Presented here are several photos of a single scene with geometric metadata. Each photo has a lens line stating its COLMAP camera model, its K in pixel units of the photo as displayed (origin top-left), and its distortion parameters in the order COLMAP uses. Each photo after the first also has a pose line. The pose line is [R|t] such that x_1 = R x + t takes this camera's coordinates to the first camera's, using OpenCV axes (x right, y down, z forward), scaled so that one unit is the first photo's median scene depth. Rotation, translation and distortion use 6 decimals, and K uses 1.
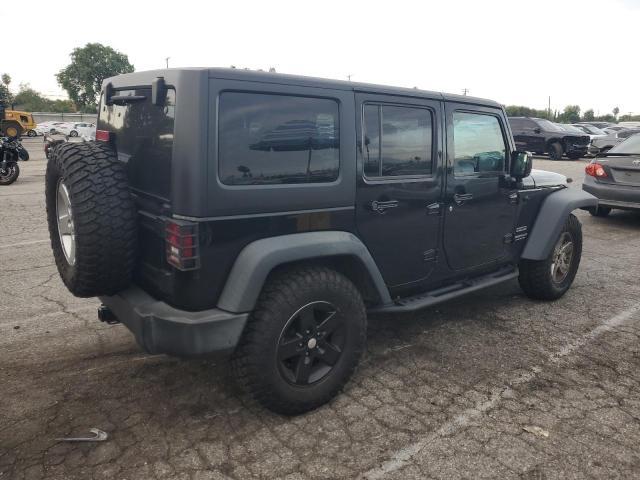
lens RADIAL K [[499.5, 0, 320.0], [0, 499.5, 240.0], [0, 0, 1]] dist [-0.012695, 0.001887]
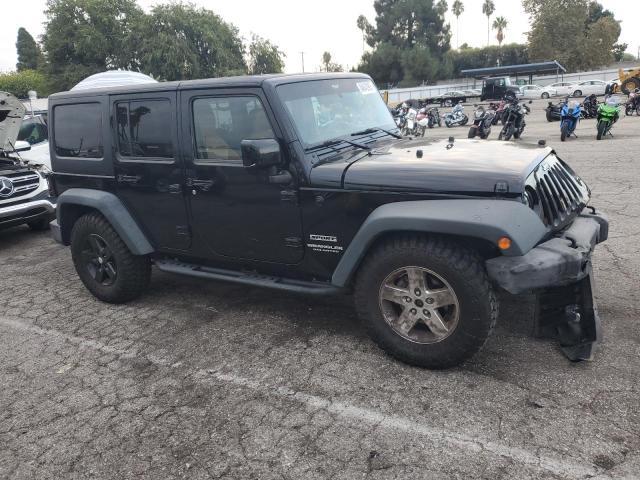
lens RADIAL K [[499.5, 0, 320.0], [0, 499.5, 240.0], [0, 0, 1]] dist [-0.012695, 0.001887]
pose [[0.349094, 0.219280, -0.911071, 1.573047], [-0.137970, 0.973668, 0.181480, -0.225178], [0.926875, 0.062347, 0.370155, 1.008296]]
